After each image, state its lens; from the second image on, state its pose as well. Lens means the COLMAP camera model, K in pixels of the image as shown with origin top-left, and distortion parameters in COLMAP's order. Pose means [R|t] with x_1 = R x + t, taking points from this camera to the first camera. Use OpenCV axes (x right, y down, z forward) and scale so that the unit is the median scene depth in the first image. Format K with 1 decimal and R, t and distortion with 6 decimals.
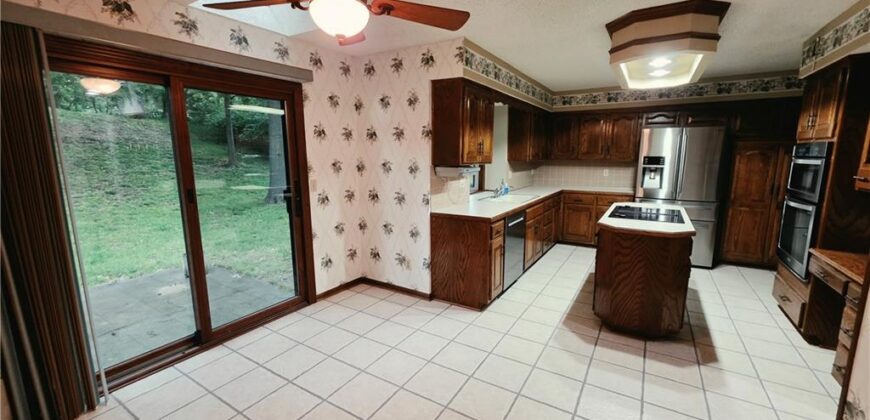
lens RADIAL K [[348.7, 0, 435.0], [0, 348.7, 210.0], [0, 0, 1]] dist [-0.000760, -0.000045]
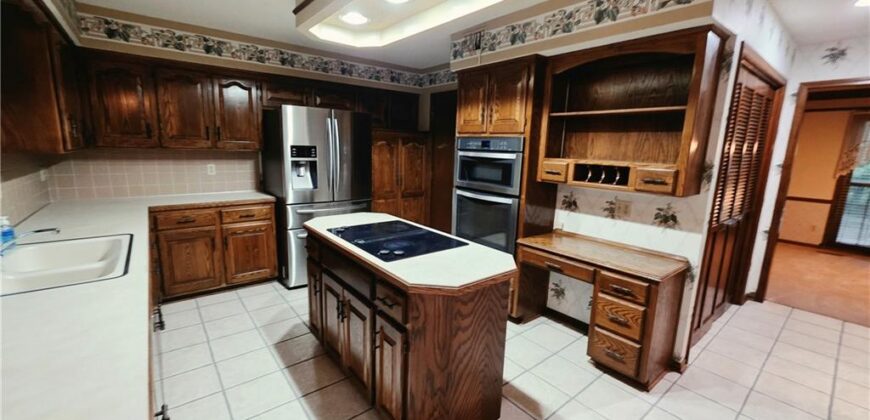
lens RADIAL K [[348.7, 0, 435.0], [0, 348.7, 210.0], [0, 0, 1]] dist [-0.000760, -0.000045]
pose [[0.325674, -0.161283, 0.931625, 0.023163], [0.121689, 0.984298, 0.127862, -0.081747], [-0.937619, 0.071727, 0.340186, 0.507213]]
